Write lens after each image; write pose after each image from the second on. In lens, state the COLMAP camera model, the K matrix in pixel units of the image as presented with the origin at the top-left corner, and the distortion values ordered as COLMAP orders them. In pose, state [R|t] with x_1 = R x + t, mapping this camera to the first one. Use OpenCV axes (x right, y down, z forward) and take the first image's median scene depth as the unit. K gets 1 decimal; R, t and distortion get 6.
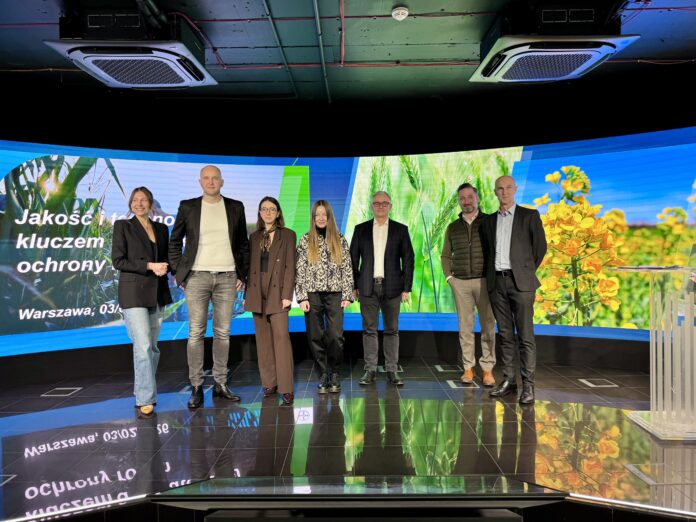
lens RADIAL K [[486.0, 0, 348.0], [0, 486.0, 262.9], [0, 0, 1]] dist [-0.003647, -0.009958]
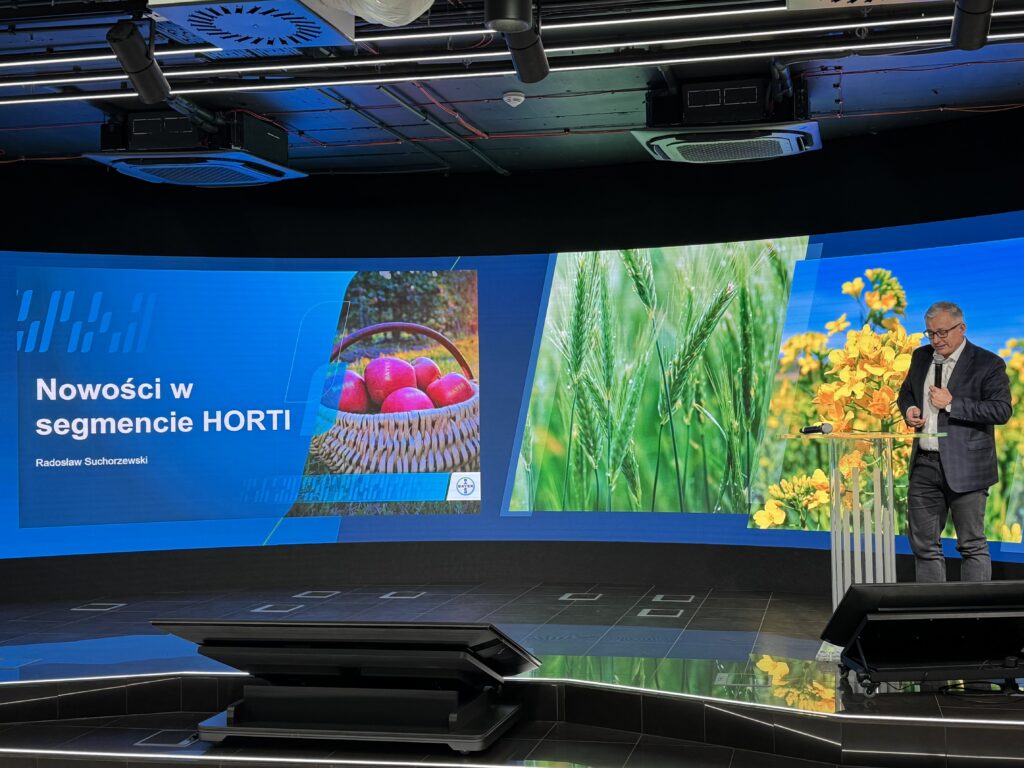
lens RADIAL K [[1074.5, 0, 512.6], [0, 1074.5, 382.4], [0, 0, 1]] dist [-0.014213, 0.000000]
pose [[0.983813, -0.000742, -0.179198, 0.233013], [-0.007120, 0.999040, -0.043223, 0.002481], [0.179058, 0.043799, 0.982863, -0.362034]]
